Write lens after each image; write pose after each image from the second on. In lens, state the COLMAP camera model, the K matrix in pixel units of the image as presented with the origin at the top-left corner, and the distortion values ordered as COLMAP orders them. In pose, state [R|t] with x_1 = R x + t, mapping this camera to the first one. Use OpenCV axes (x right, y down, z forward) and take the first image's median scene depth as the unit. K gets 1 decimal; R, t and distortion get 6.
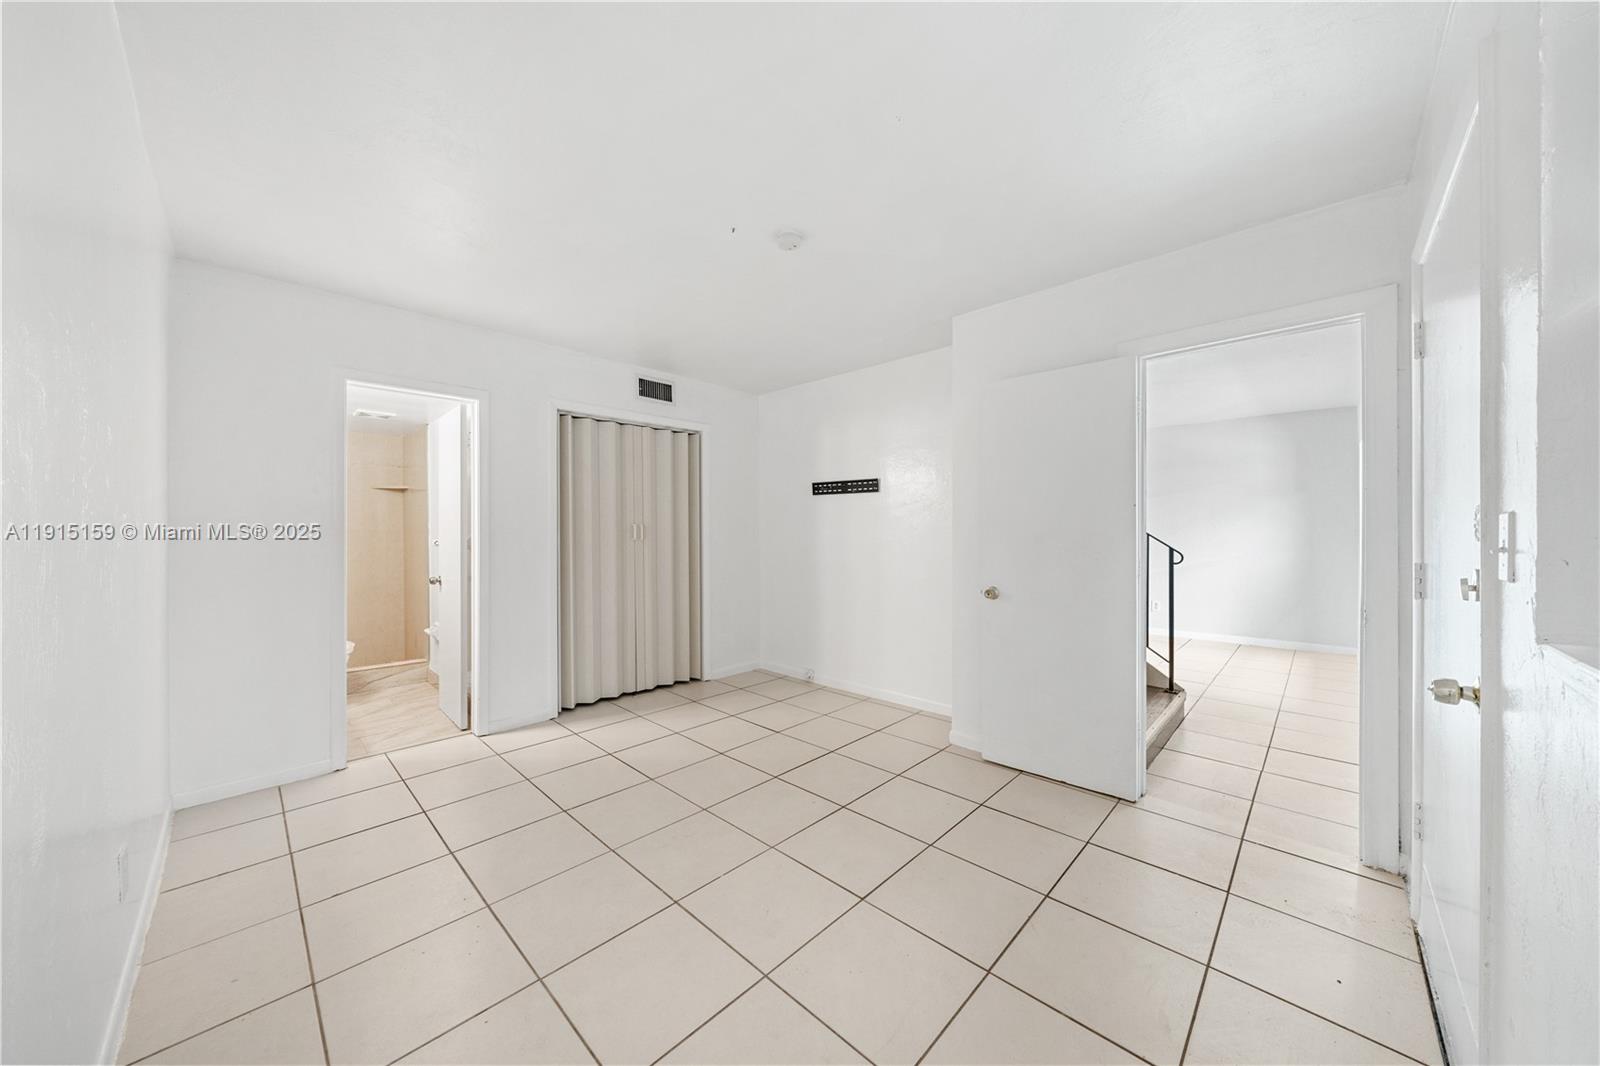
lens RADIAL K [[538.3, 0, 800.0], [0, 538.3, 533.0], [0, 0, 1]] dist [-0.001273, -0.000082]
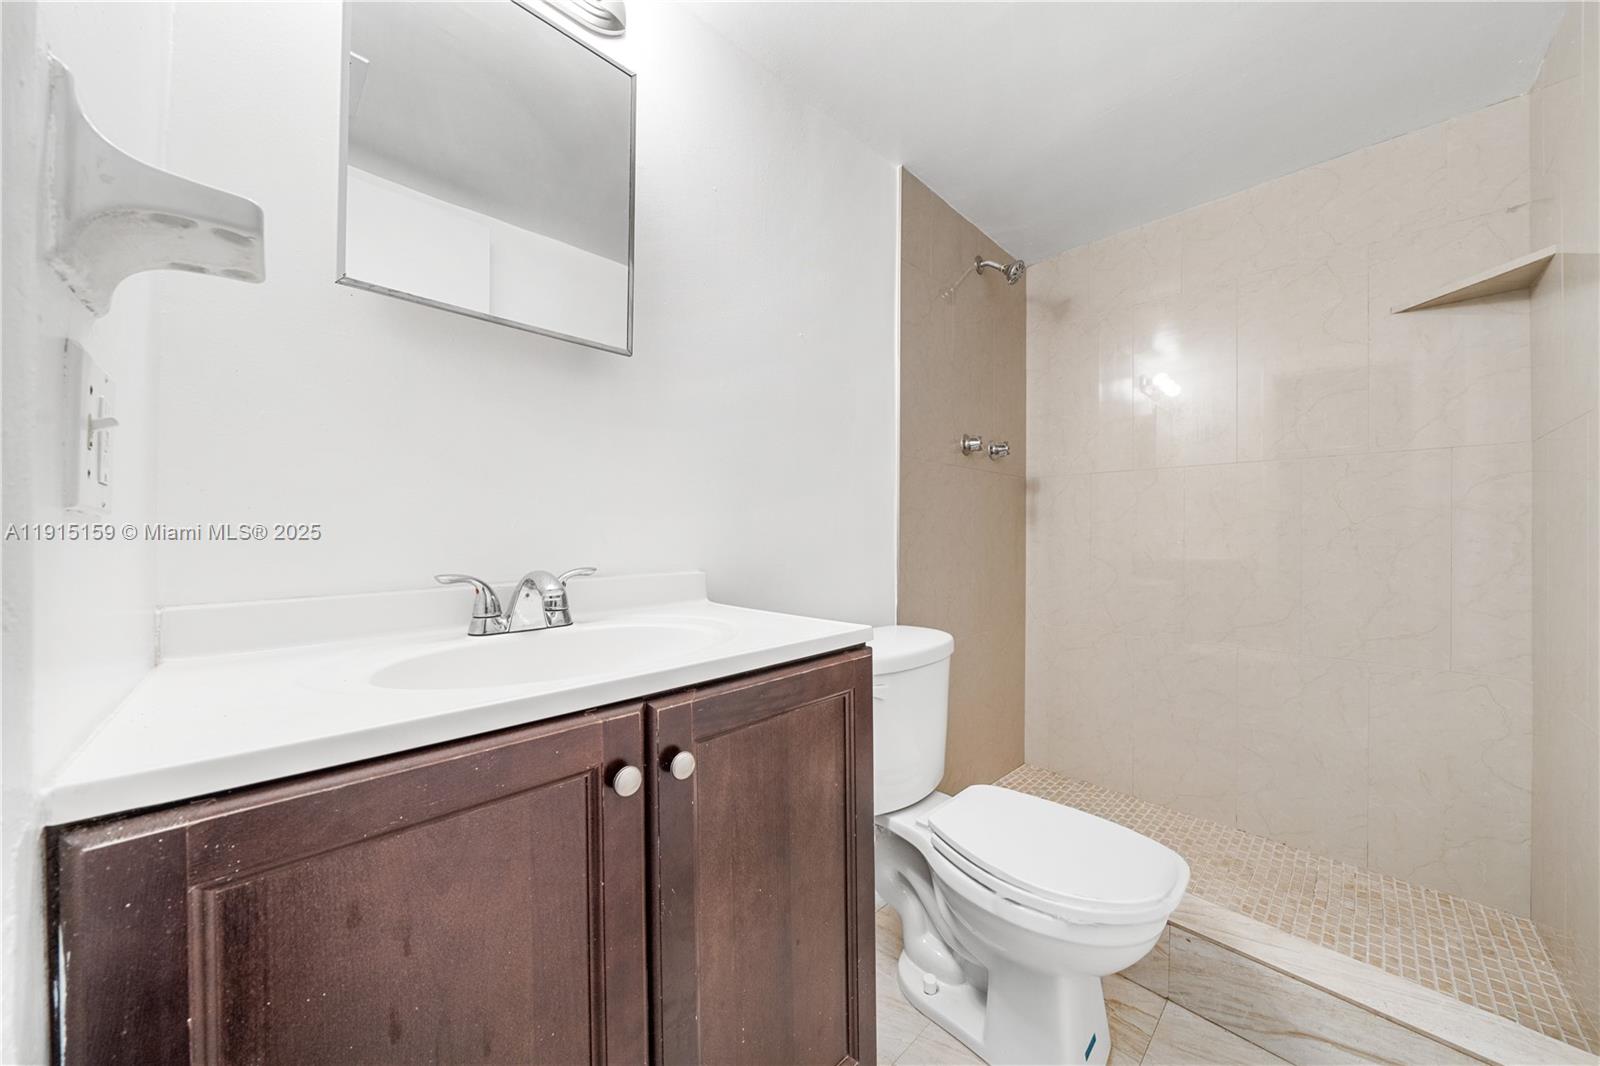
lens RADIAL K [[538.3, 0, 800.0], [0, 538.3, 533.0], [0, 0, 1]] dist [-0.001273, -0.000082]
pose [[-0.019525, 0.004789, -0.999798, -0.353839], [0.001078, 0.999988, 0.004769, 0.031451], [0.999809, -0.000984, -0.019530, 0.491101]]
